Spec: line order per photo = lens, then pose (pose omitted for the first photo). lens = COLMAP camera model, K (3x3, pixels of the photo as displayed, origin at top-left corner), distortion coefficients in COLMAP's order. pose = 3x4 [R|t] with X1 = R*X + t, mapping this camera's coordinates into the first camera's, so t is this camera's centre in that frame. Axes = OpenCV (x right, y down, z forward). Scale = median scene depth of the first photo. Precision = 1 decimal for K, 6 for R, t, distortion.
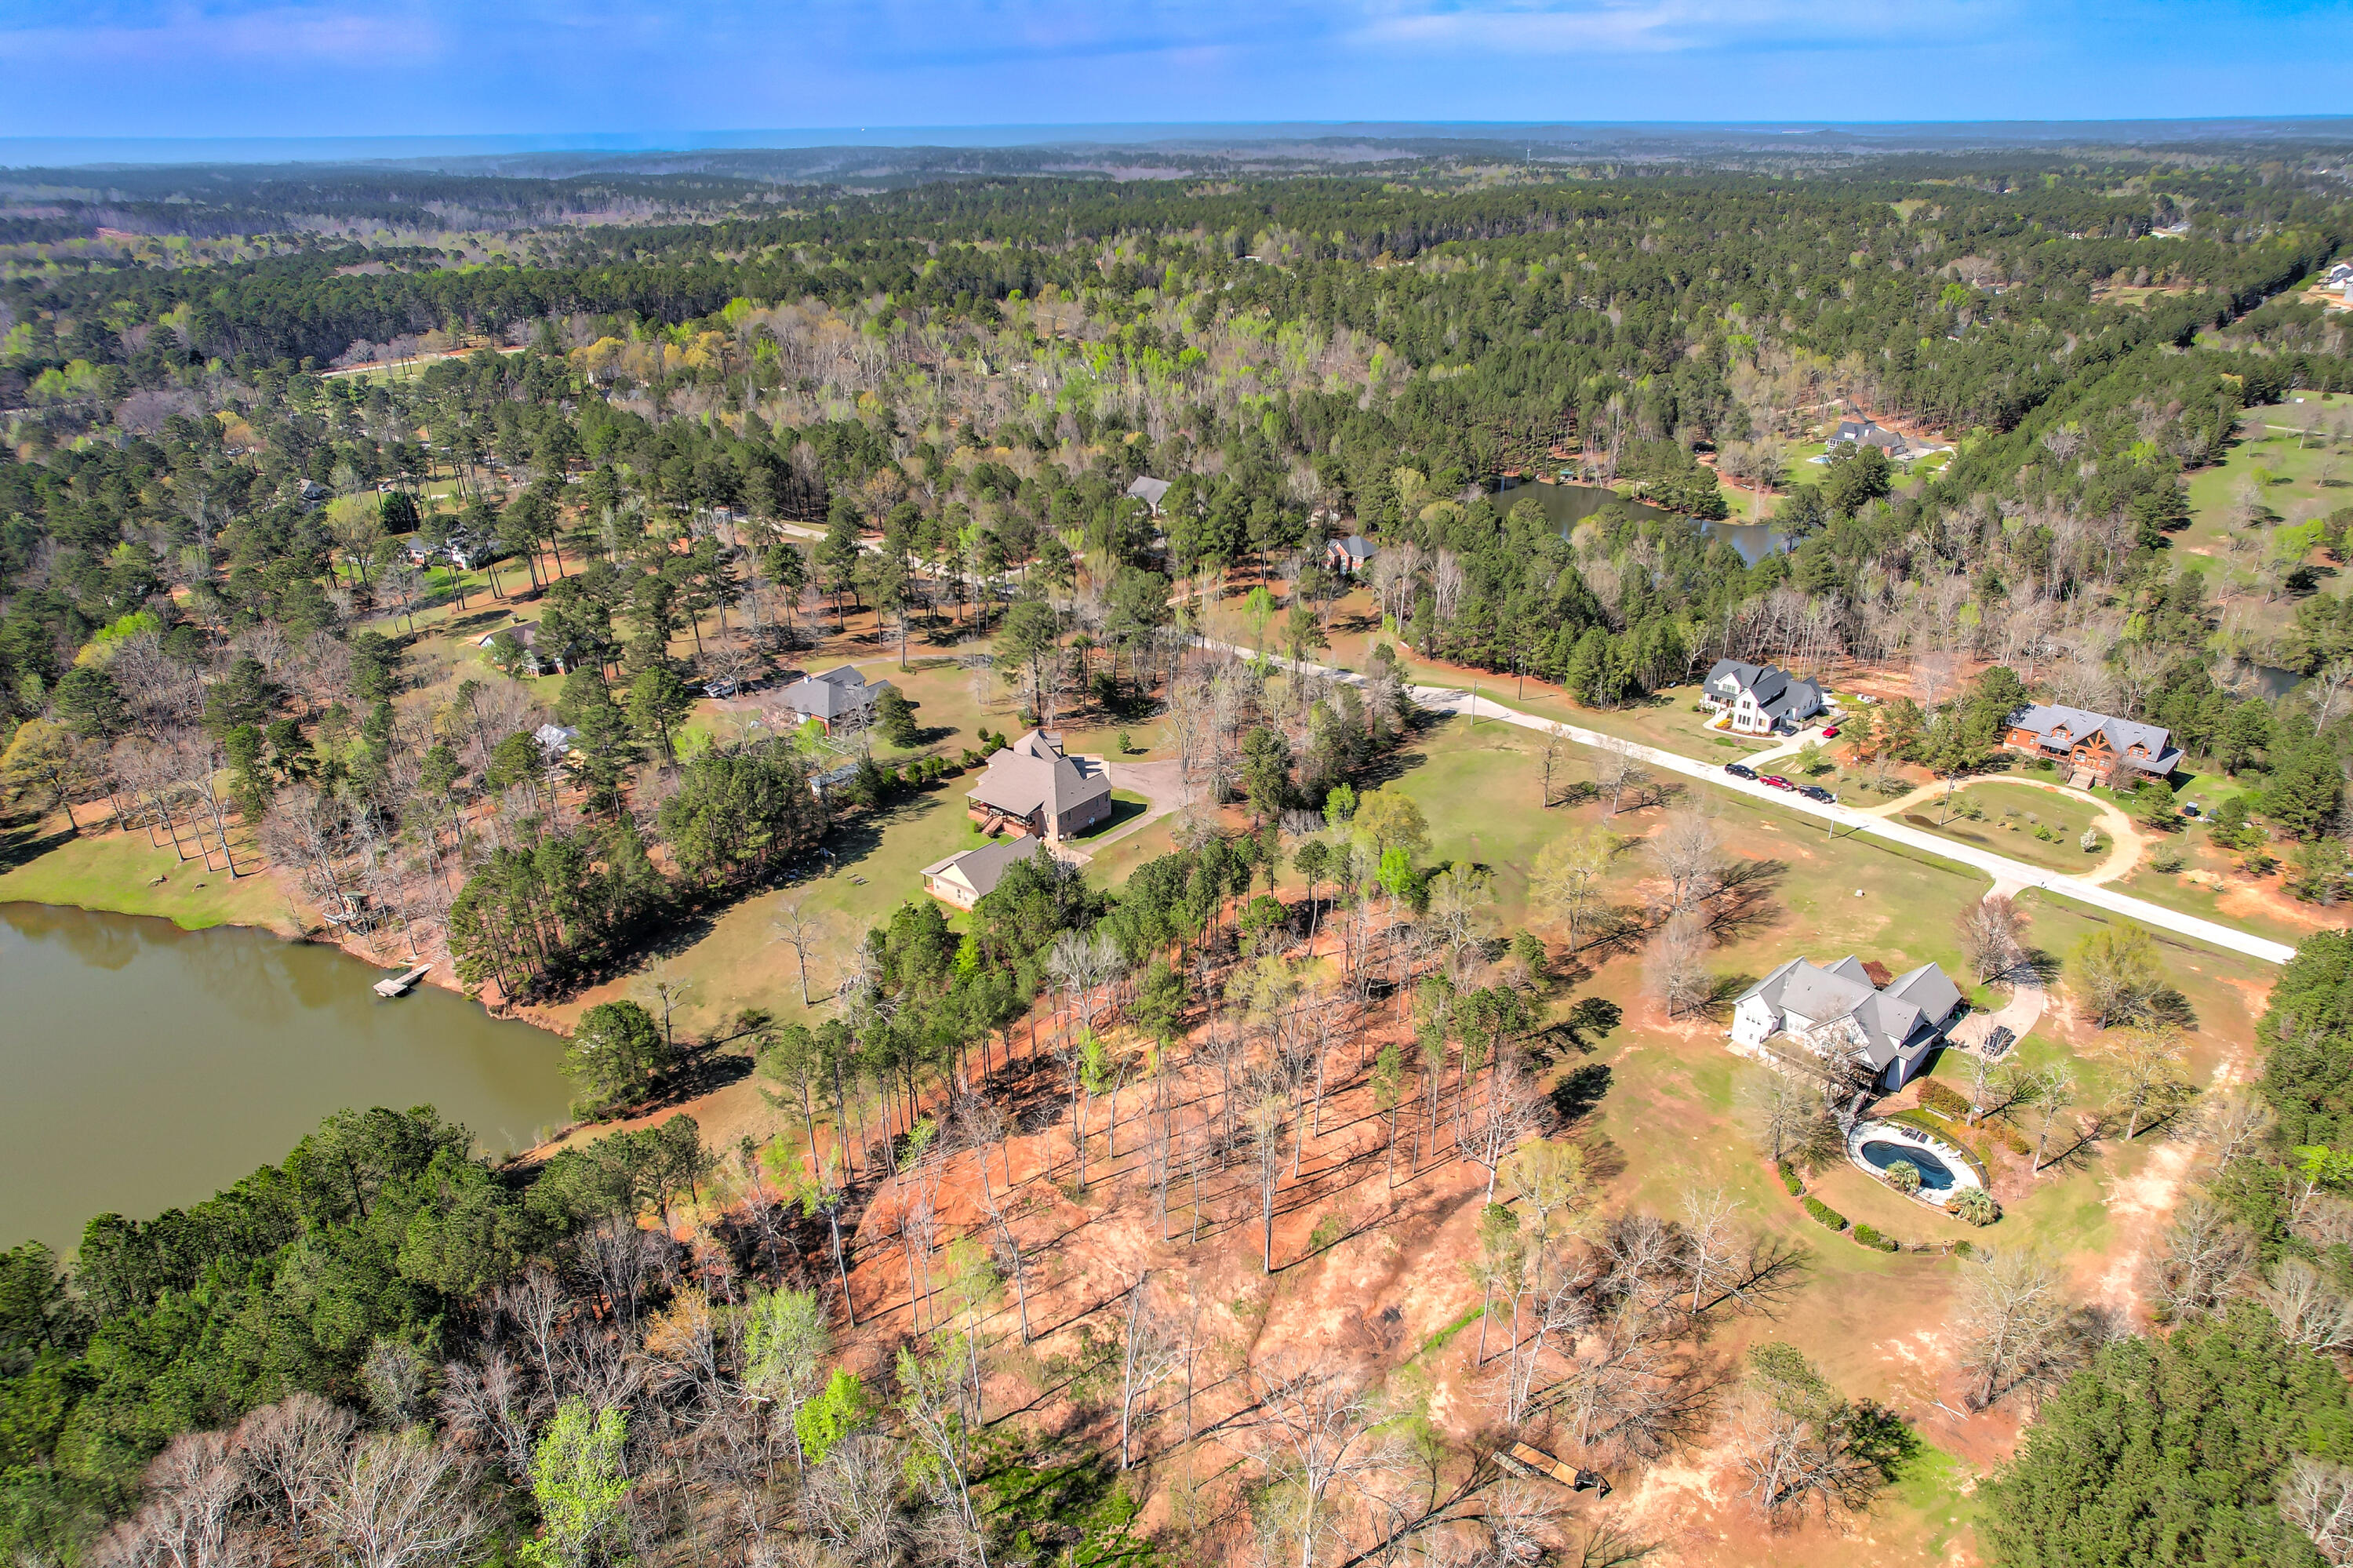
lens RADIAL K [[1506.4, 0, 1188.3], [0, 1506.4, 786.7], [0, 0, 1]] dist [-0.069513, 0.057516]
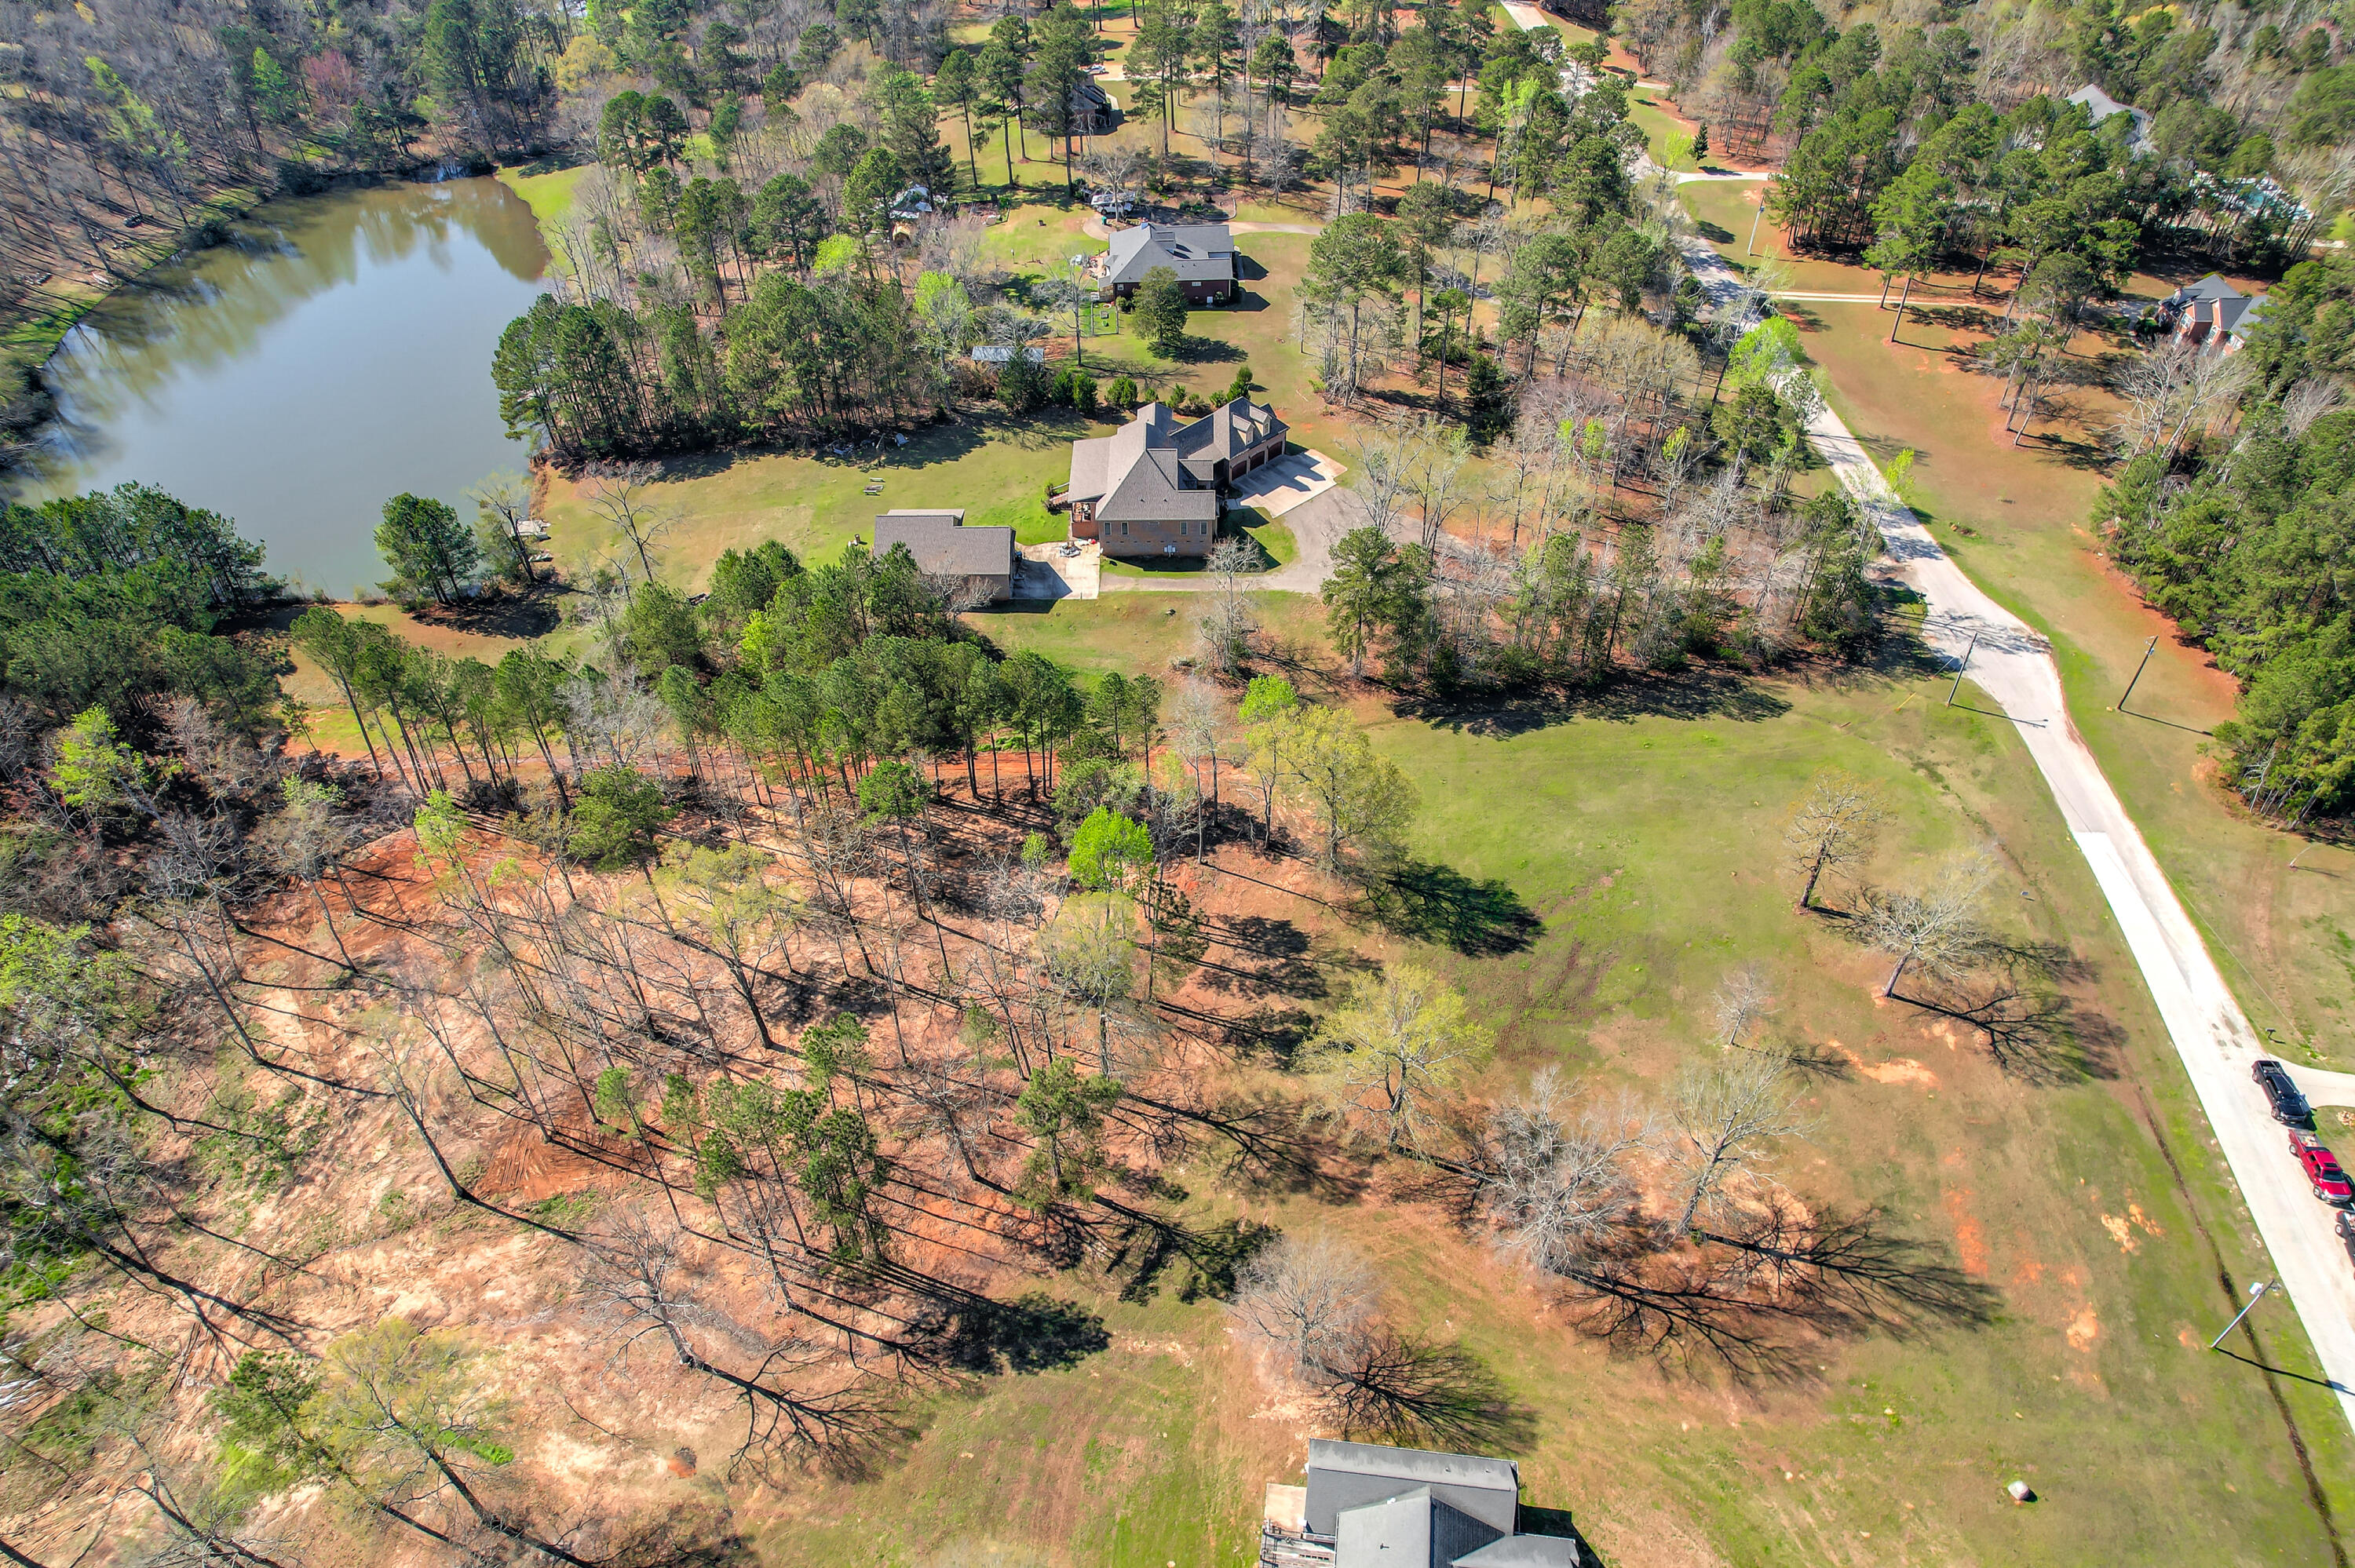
lens RADIAL K [[1507.4, 0, 1189.4], [0, 1507.4, 796.8], [0, 0, 1]] dist [-0.069513, 0.057516]
pose [[0.631422, 0.531954, -0.564209, 0.430641], [-0.320312, 0.841548, 0.434967, -0.203219], [0.706192, -0.093925, 0.701763, 0.547679]]
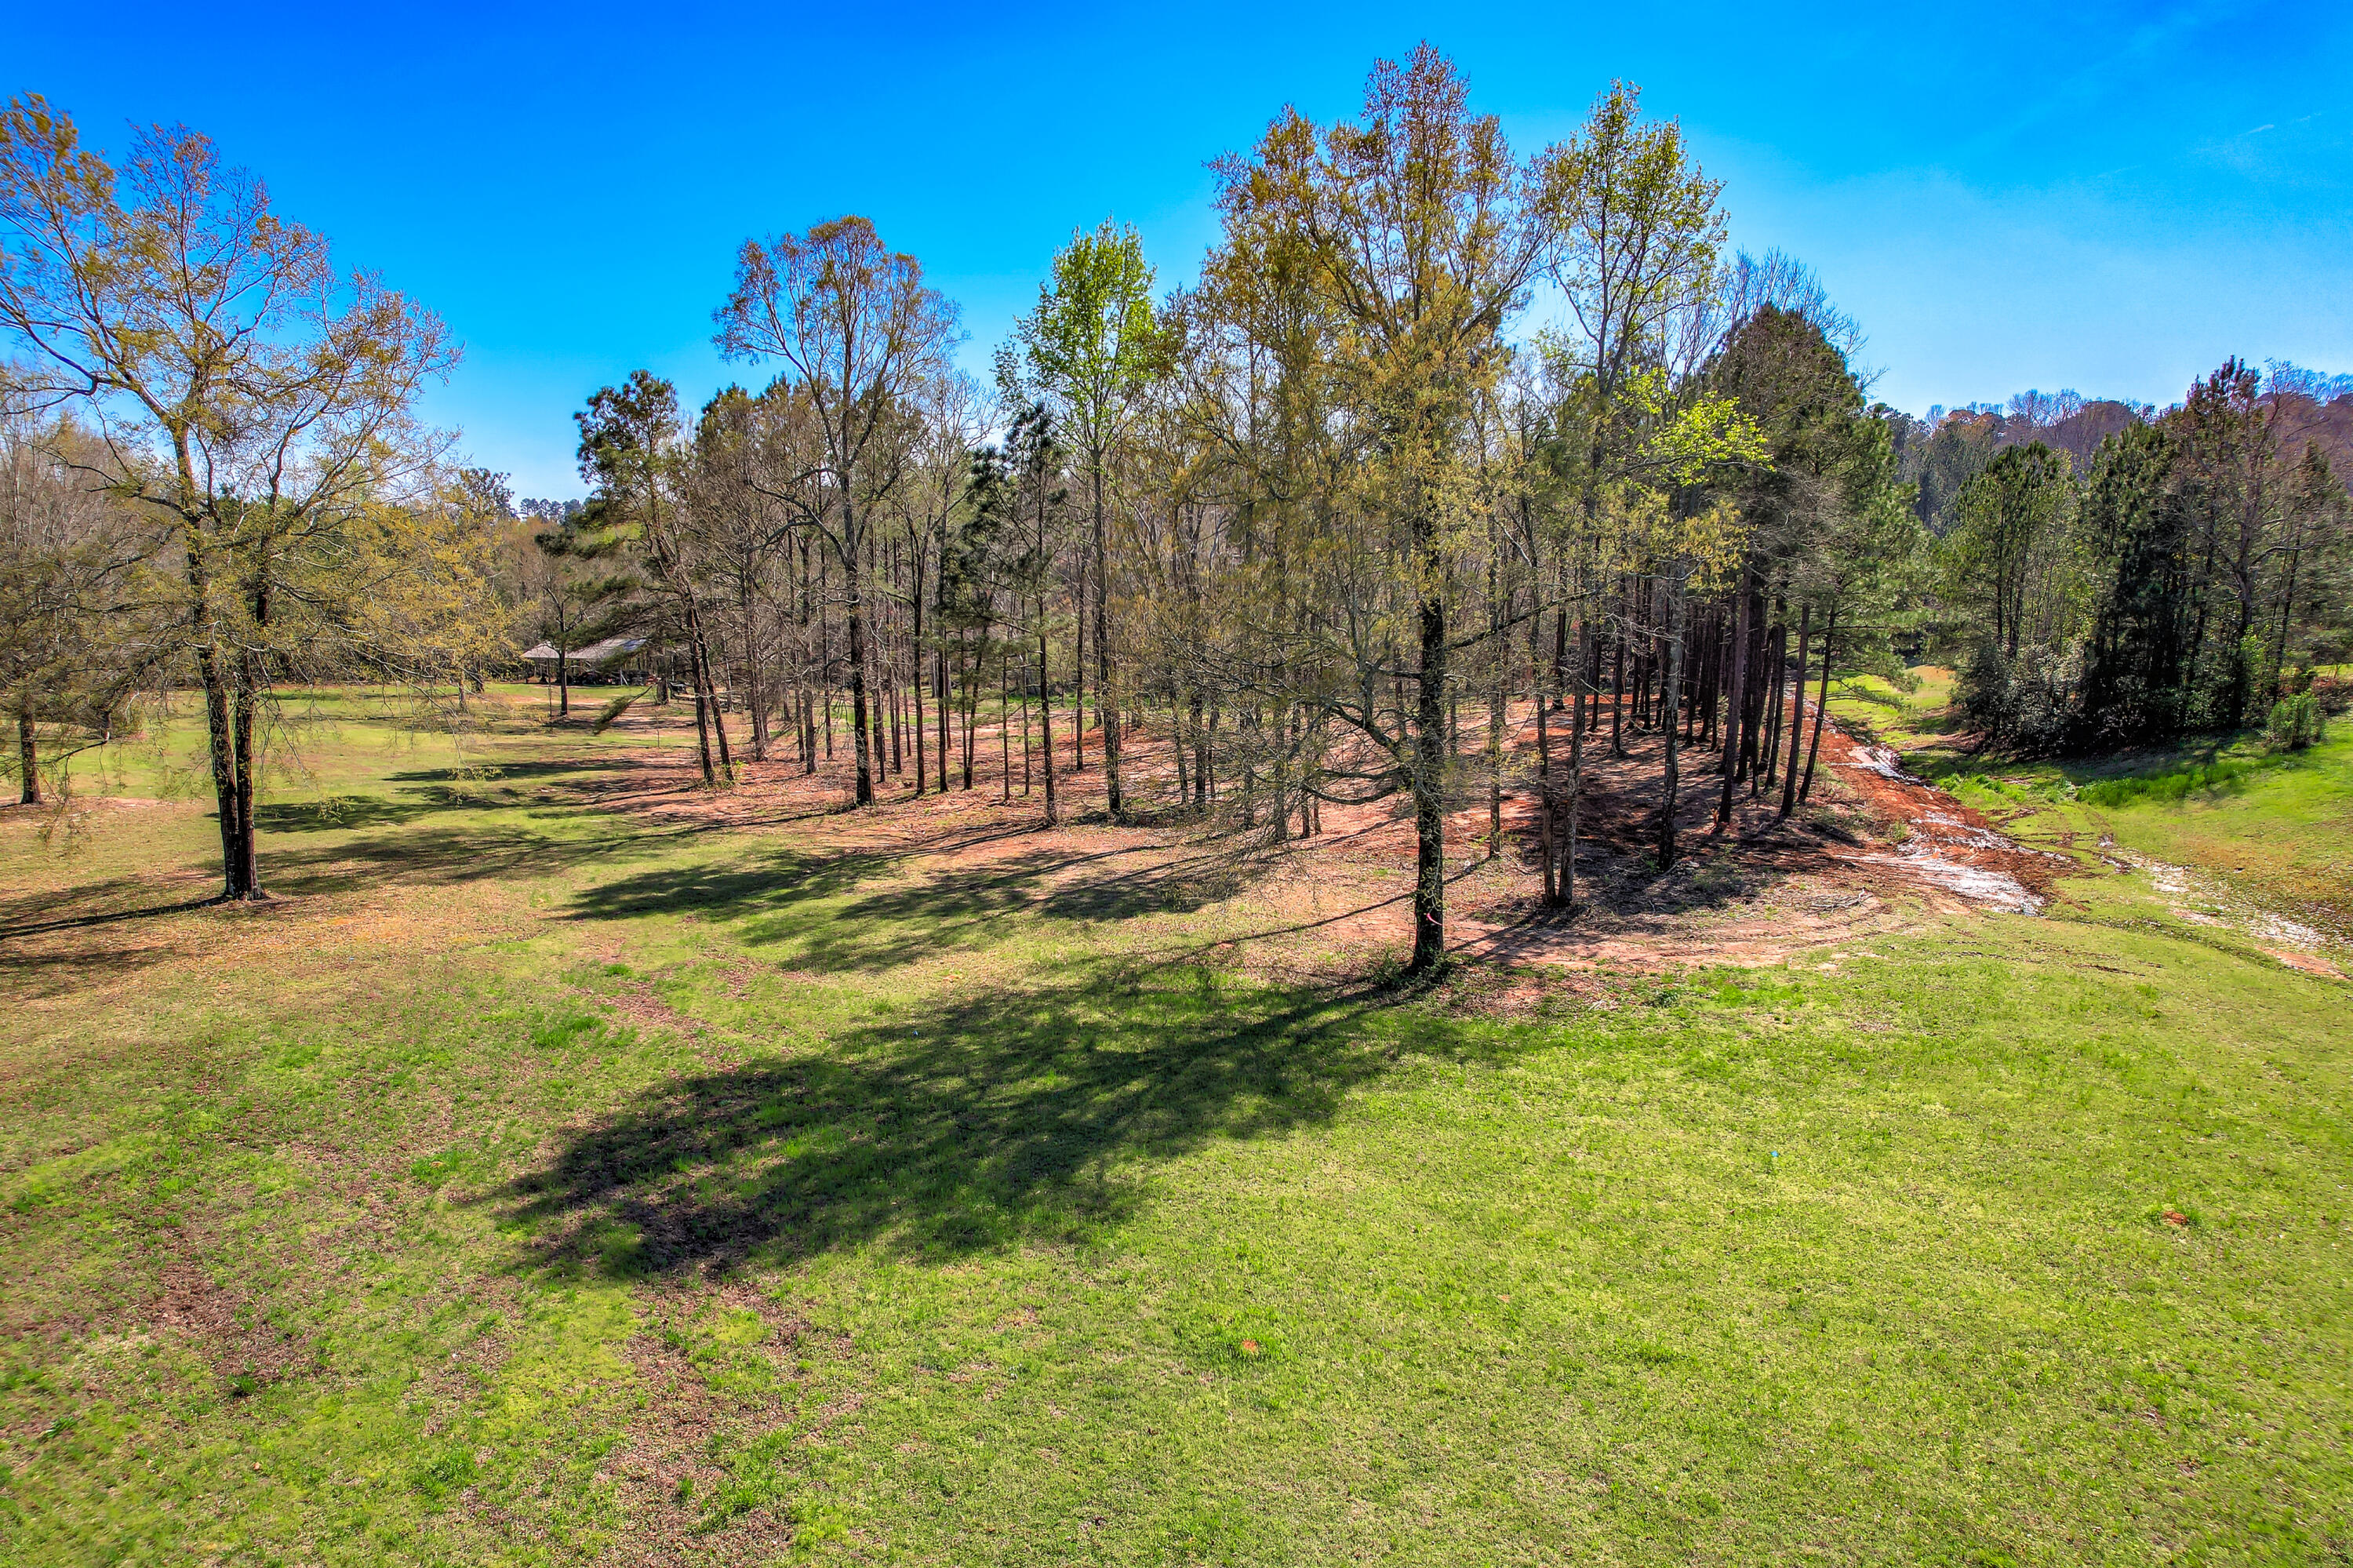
lens RADIAL K [[1506.4, 0, 1178.4], [0, 1506.4, 766.6], [0, 0, 1]] dist [-0.069513, 0.057516]
pose [[-0.917161, 0.069991, -0.392323, 0.209544], [-0.155677, 0.843310, 0.514386, -0.014243], [0.366853, 0.532850, -0.762554, 1.118911]]
